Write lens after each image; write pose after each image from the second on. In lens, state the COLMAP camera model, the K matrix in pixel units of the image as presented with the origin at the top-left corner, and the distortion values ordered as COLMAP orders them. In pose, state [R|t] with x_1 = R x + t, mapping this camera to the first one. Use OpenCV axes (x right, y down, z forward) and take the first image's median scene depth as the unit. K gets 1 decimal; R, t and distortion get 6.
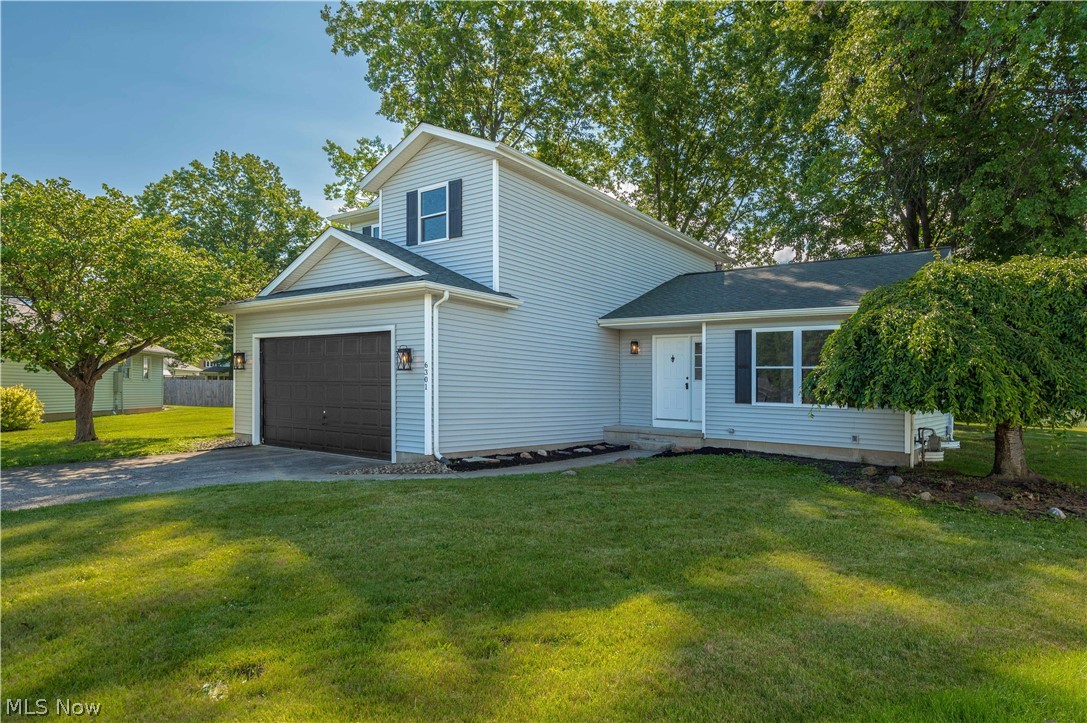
lens RADIAL K [[634.0, 0, 544.5], [0, 634.0, 393.4], [0, 0, 1]] dist [-0.000816, -0.000304]
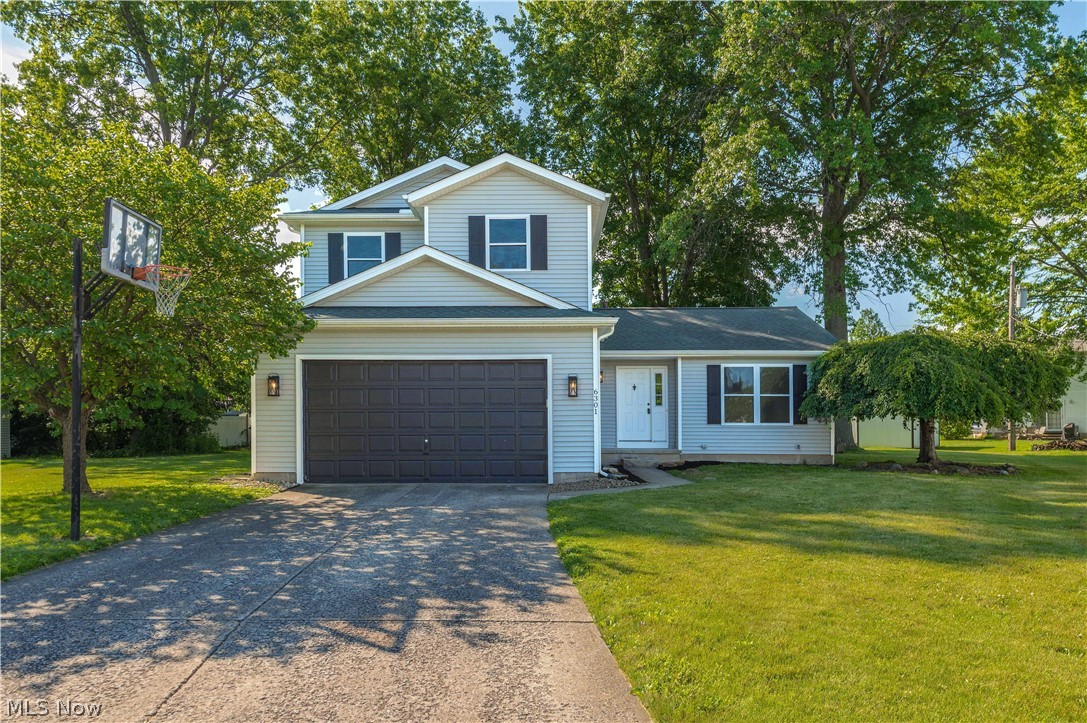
lens RADIAL K [[806.3, 0, 543.7], [0, 806.3, 439.1], [0, 0, 1]] dist [0.025251, 0.001085]
pose [[0.807018, -0.029535, 0.589788, -0.875121], [0.022577, 0.999561, 0.019163, 0.007309], [-0.590096, -0.002149, 0.807331, -0.075740]]
